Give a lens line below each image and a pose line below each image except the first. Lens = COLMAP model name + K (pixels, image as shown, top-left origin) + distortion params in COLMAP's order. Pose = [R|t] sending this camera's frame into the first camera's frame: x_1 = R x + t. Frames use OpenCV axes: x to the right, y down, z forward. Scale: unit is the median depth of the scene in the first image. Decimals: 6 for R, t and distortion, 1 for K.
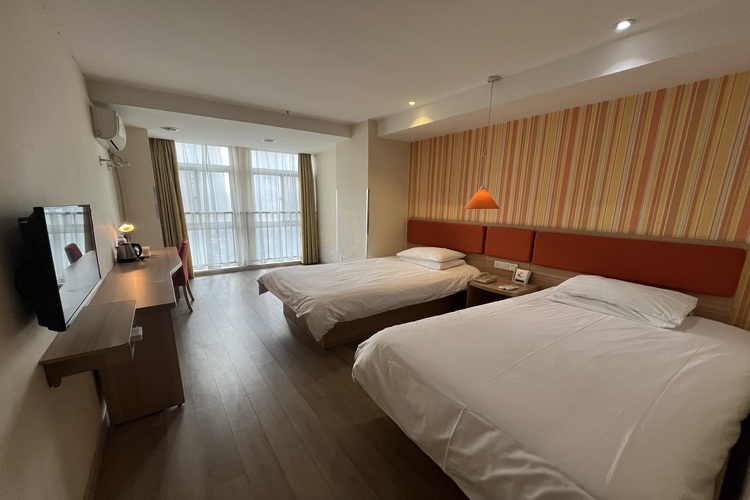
lens RADIAL K [[305.3, 0, 375.5], [0, 305.3, 248.4], [0, 0, 1]] dist [-0.000068, -0.000163]
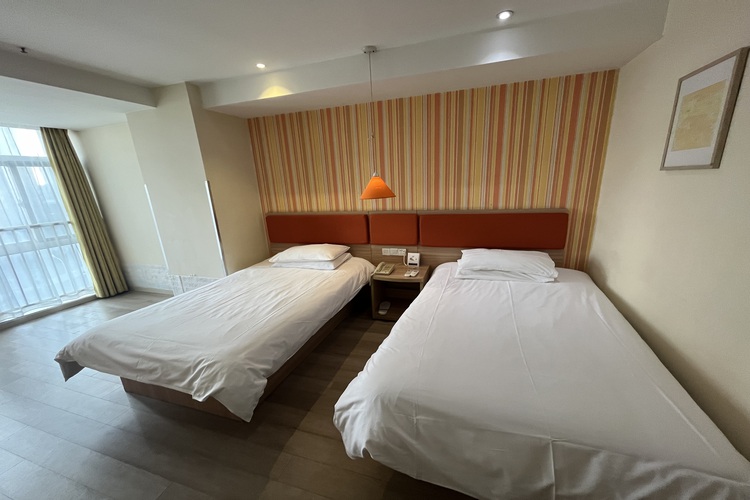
lens RADIAL K [[298.5, 0, 374.9], [0, 298.5, 261.2], [0, 0, 1]] dist [-0.001656, -0.000348]
pose [[0.809489, -0.204653, 0.550313, -0.185607], [0.148490, 0.978175, 0.145345, -0.069413], [-0.568047, -0.035939, 0.822211, 0.231286]]
